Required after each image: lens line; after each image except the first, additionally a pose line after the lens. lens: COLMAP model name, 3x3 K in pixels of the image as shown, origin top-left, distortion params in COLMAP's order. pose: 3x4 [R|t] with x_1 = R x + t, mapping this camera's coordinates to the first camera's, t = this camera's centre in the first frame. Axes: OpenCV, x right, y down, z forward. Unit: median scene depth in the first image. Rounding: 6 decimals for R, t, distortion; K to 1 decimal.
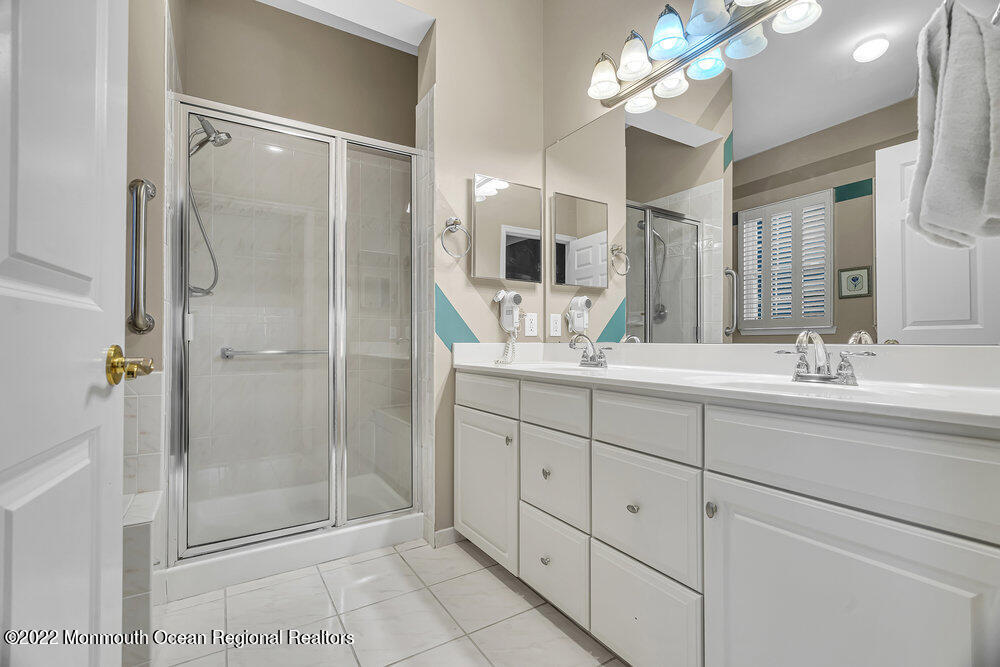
lens RADIAL K [[444.9, 0, 500.0], [0, 444.9, 333.5], [0, 0, 1]] dist [-0.019159, -0.000152]
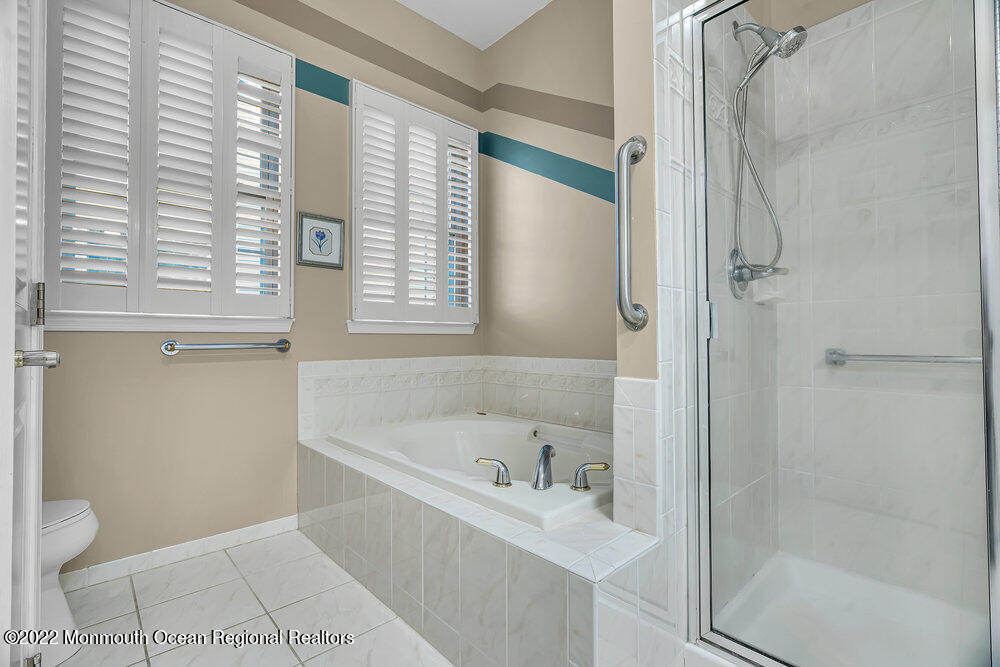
lens RADIAL K [[444.9, 0, 500.0], [0, 444.9, 333.5], [0, 0, 1]] dist [-0.019159, -0.000152]
pose [[-0.193057, 0.015181, 0.981070, 0.195149], [-0.008681, 0.999815, -0.017179, 0.012924], [-0.981149, -0.011833, -0.192890, 0.880669]]
